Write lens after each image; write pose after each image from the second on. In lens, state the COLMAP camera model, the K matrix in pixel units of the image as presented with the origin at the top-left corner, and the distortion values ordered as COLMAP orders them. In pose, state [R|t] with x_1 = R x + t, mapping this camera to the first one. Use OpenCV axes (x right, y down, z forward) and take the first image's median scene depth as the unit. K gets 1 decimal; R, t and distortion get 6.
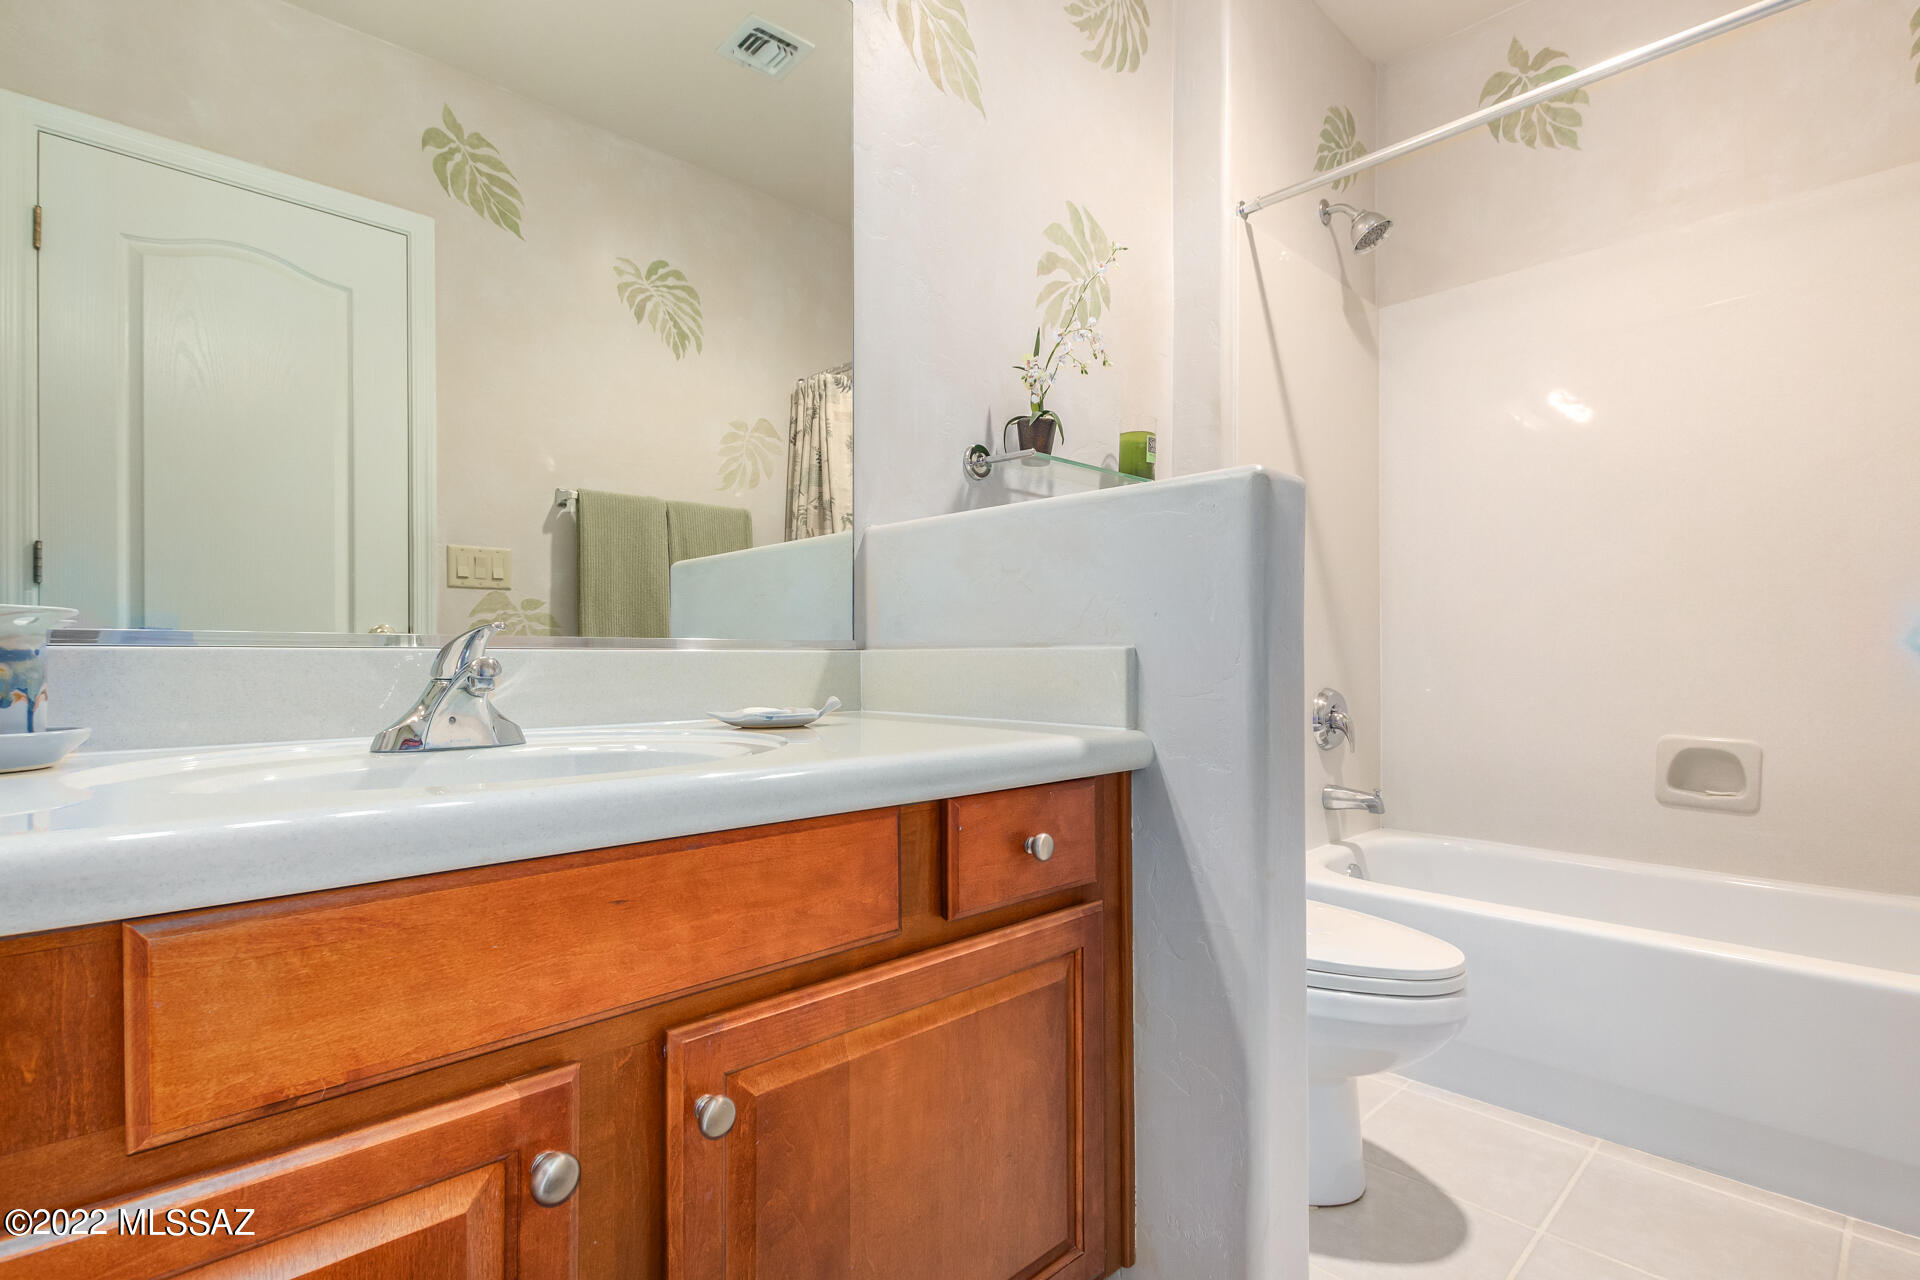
lens RADIAL K [[907.7, 0, 954.9], [0, 907.7, 658.4], [0, 0, 1]] dist [0.002633, -0.000095]
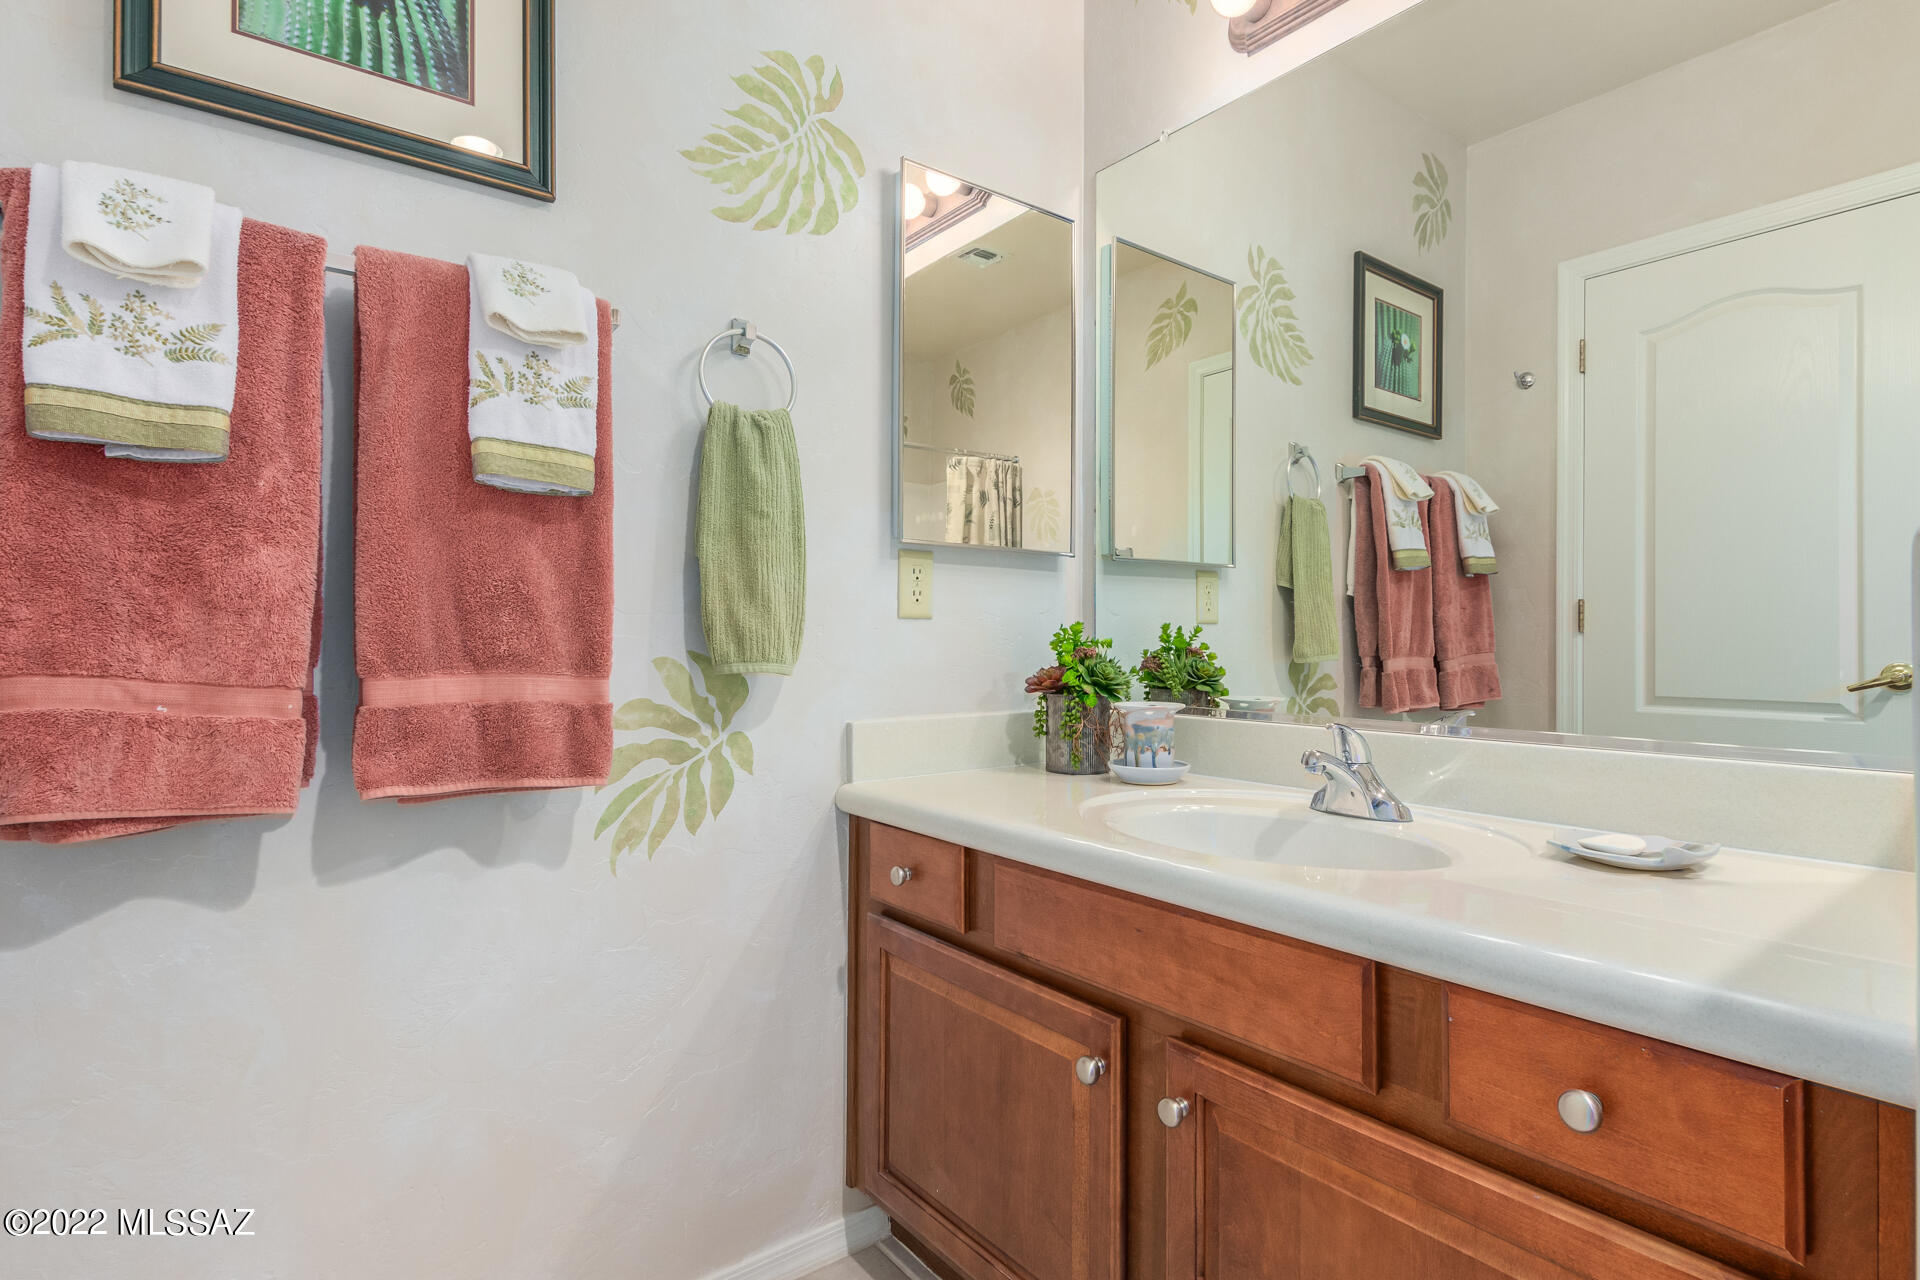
lens RADIAL K [[907.7, 0, 954.7], [0, 907.7, 631.8], [0, 0, 1]] dist [0.002633, -0.000095]
pose [[-0.077973, -0.012469, -0.996878, 0.957758], [-0.007402, 0.999901, -0.011928, -0.176326], [0.996928, 0.006449, -0.078057, 0.636898]]
